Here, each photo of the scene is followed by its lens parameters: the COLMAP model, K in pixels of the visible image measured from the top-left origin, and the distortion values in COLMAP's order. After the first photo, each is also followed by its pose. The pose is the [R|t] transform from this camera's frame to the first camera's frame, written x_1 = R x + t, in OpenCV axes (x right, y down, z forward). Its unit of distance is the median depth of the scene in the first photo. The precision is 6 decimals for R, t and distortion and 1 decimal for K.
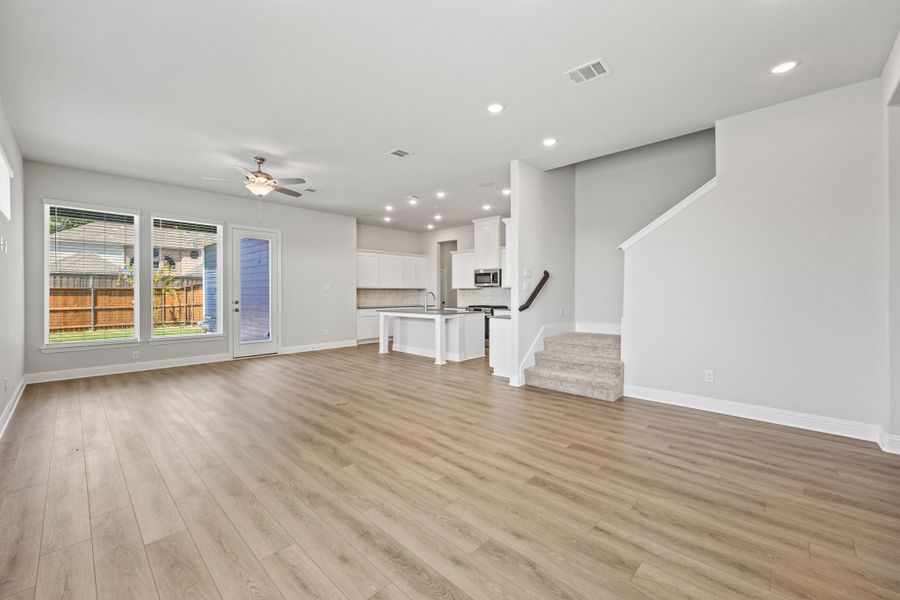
lens RADIAL K [[364.4, 0, 445.6], [0, 364.4, 293.1], [0, 0, 1]] dist [-0.001275, -0.000026]
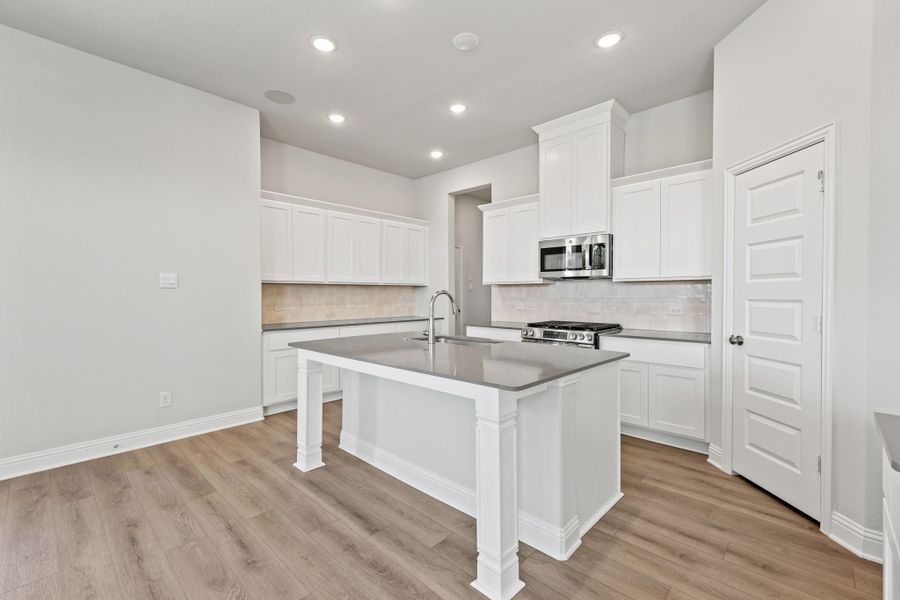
lens RADIAL K [[388.1, 0, 446.8], [0, 388.1, 298.8], [0, 0, 1]] dist [0.012083, 0.000048]
pose [[0.999959, 0.000319, 0.009077, -0.036878], [-0.000459, 0.999882, 0.015359, -0.001153], [-0.009071, -0.015362, 0.999841, 0.552224]]
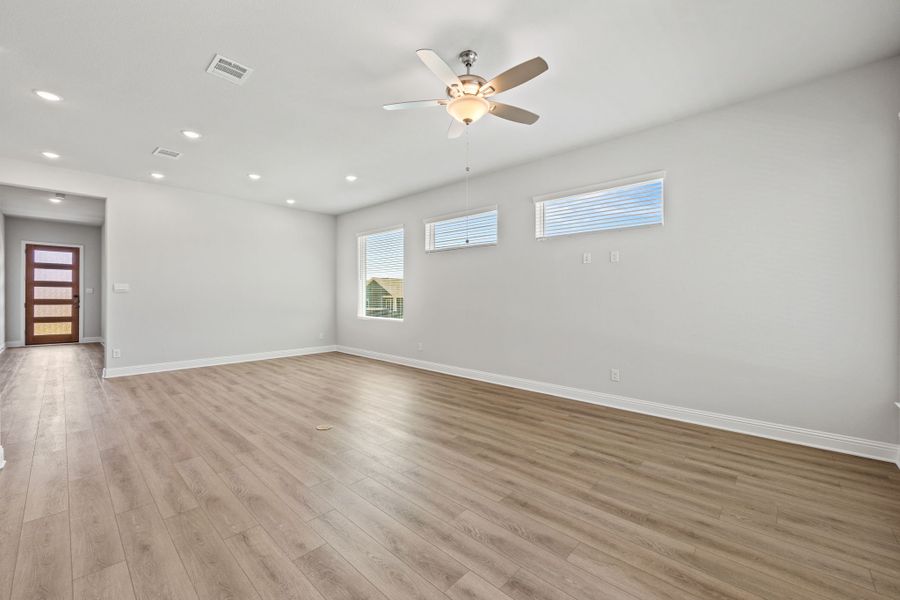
lens RADIAL K [[361.5, 0, 445.6], [0, 361.5, 292.9], [0, 0, 1]] dist [-0.001853, -0.001604]
pose [[-0.999744, -0.002766, -0.022444, -0.258037], [-0.002470, 0.999910, -0.013218, 0.001971], [0.022478, -0.013159, -0.999661, 0.873073]]
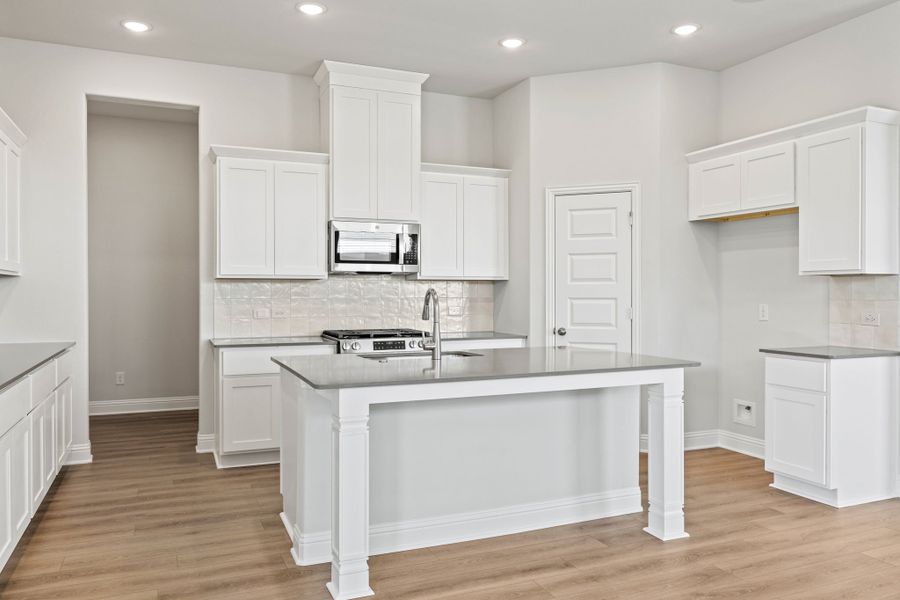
lens RADIAL K [[657.8, 0, 442.9], [0, 657.8, 297.1], [0, 0, 1]] dist [-0.011481, 0.008581]
pose [[0.383520, -0.001429, 0.923531, -0.422217], [-0.002518, 0.999993, 0.002593, 0.001718], [-0.923529, -0.003320, 0.383514, 0.715685]]
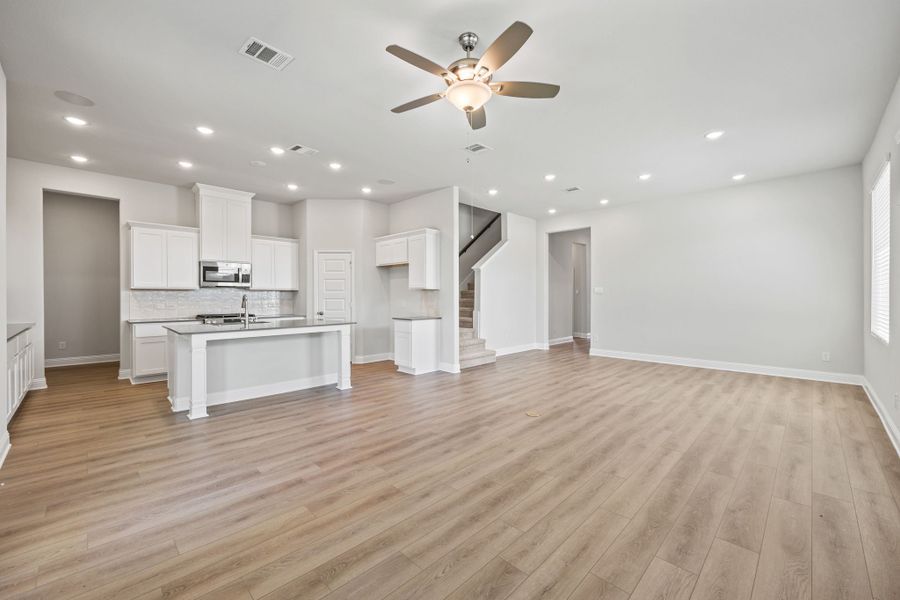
lens RADIAL K [[361.5, 0, 444.3], [0, 361.5, 298.1], [0, 0, 1]] dist [-0.001853, -0.001604]
pose [[0.014743, -0.001637, 0.999890, -0.573640], [-0.000075, 0.999999, 0.001638, 0.001914], [-0.999891, -0.000099, 0.014742, 0.576953]]
